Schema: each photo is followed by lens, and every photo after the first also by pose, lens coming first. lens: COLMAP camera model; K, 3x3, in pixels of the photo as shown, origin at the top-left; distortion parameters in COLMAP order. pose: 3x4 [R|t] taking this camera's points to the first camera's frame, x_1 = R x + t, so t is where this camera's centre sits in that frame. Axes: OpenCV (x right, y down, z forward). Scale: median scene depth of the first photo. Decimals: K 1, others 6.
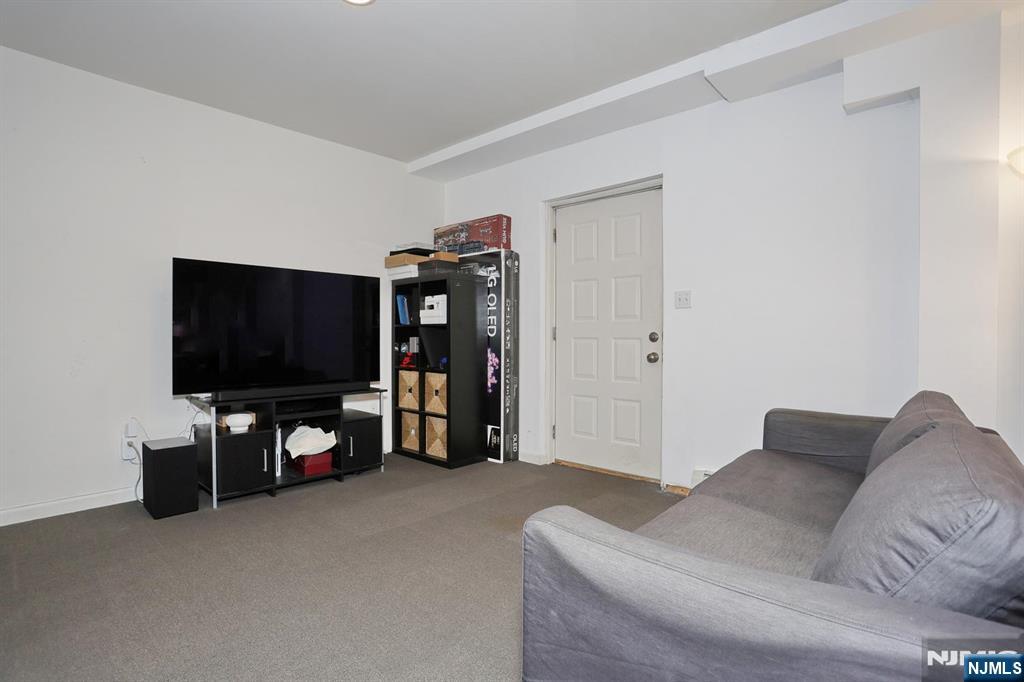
lens RADIAL K [[501.6, 0, 504.7], [0, 501.6, 338.3], [0, 0, 1]] dist [-0.035829, 0.004181]
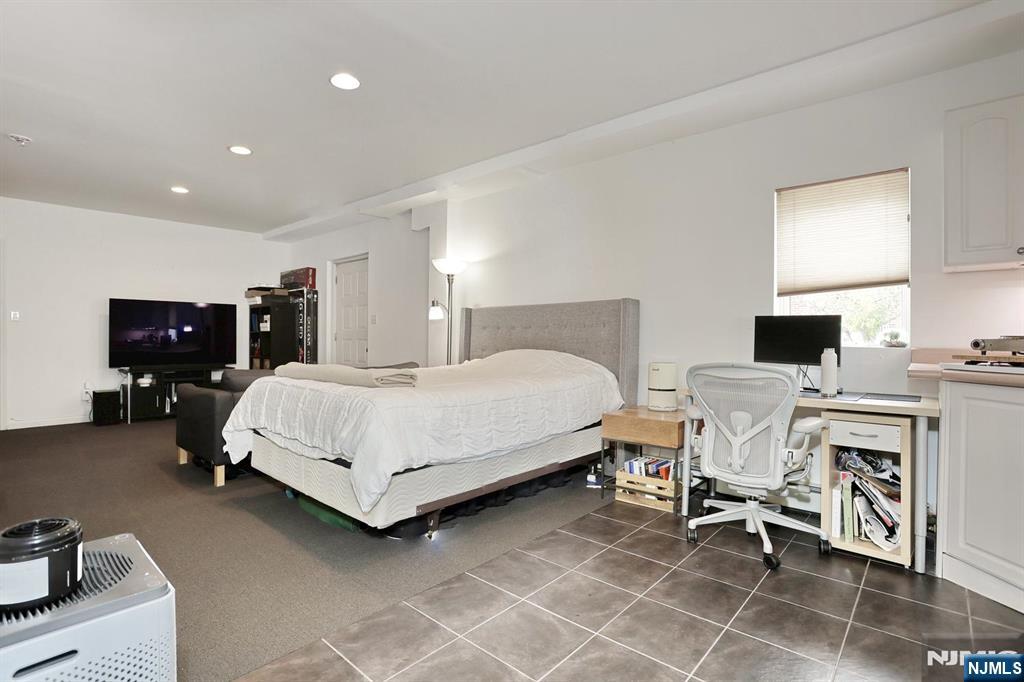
lens RADIAL K [[501.6, 0, 517.3], [0, 501.6, 340.5], [0, 0, 1]] dist [-0.035829, 0.004181]
pose [[0.999979, 0.003178, 0.005585, 0.733247], [-0.003170, 0.999994, -0.001426, 0.003992], [-0.005590, 0.001408, 0.999983, -0.746949]]
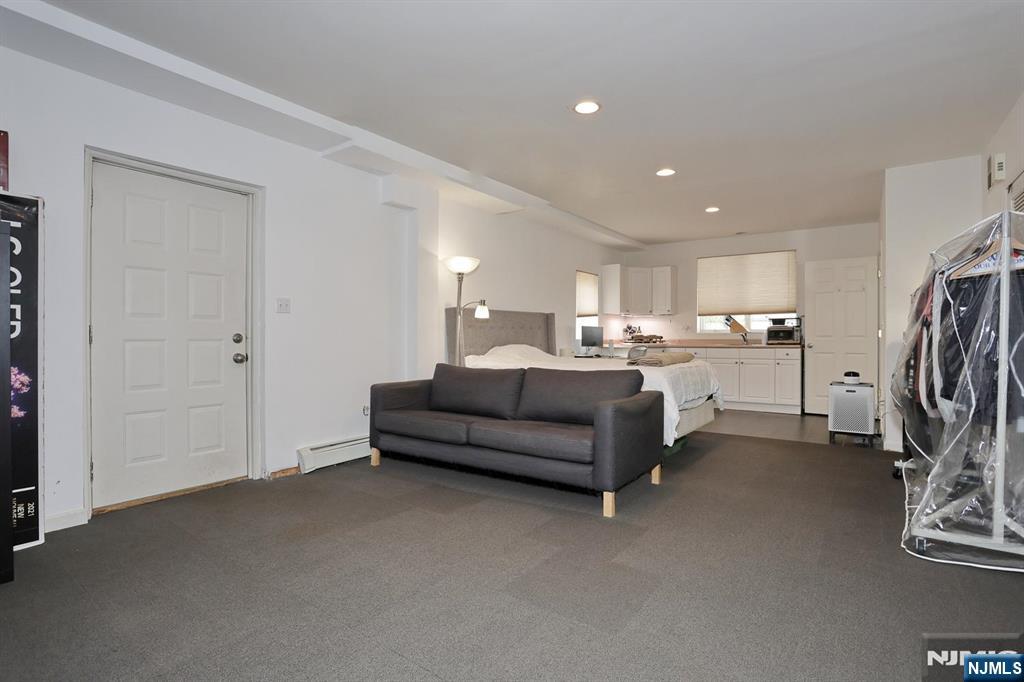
lens RADIAL K [[501.6, 0, 510.4], [0, 501.6, 340.0], [0, 0, 1]] dist [-0.035829, 0.004181]
pose [[-0.095386, -0.008559, 0.995404, -0.677784], [0.007396, 0.999929, 0.009307, -0.003672], [-0.995413, 0.008250, -0.095316, 0.486119]]
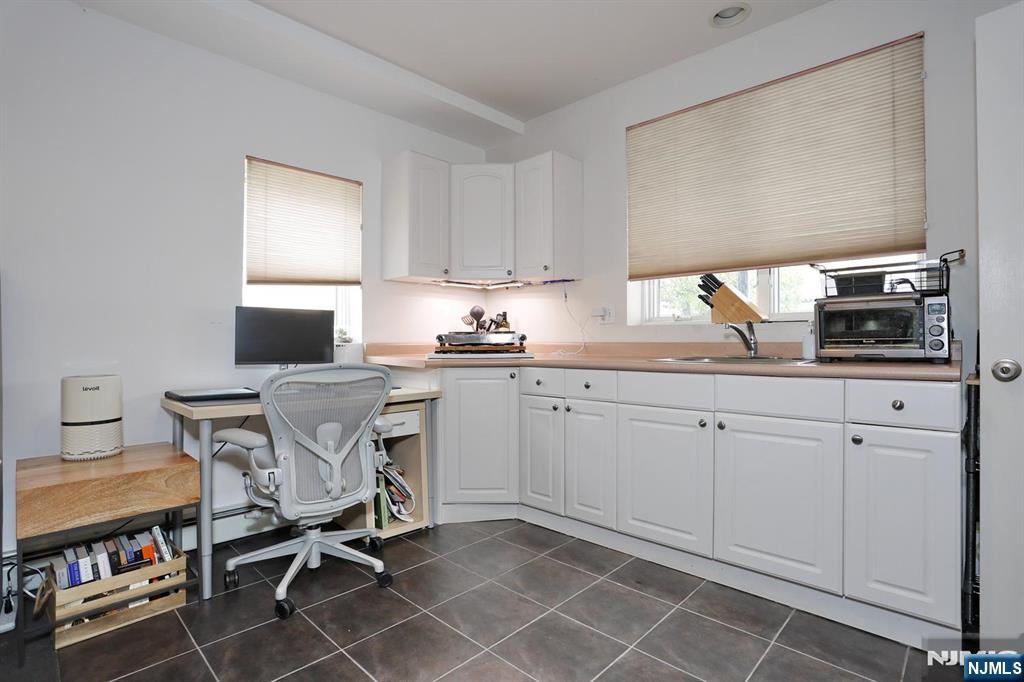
lens RADIAL K [[501.6, 0, 514.5], [0, 501.6, 331.8], [0, 0, 1]] dist [-0.035829, 0.004181]
pose [[0.048099, 0.011947, 0.998771, 0.505656], [0.015039, 0.999806, -0.012684, 0.007918], [-0.998729, 0.015630, 0.047910, -0.326566]]
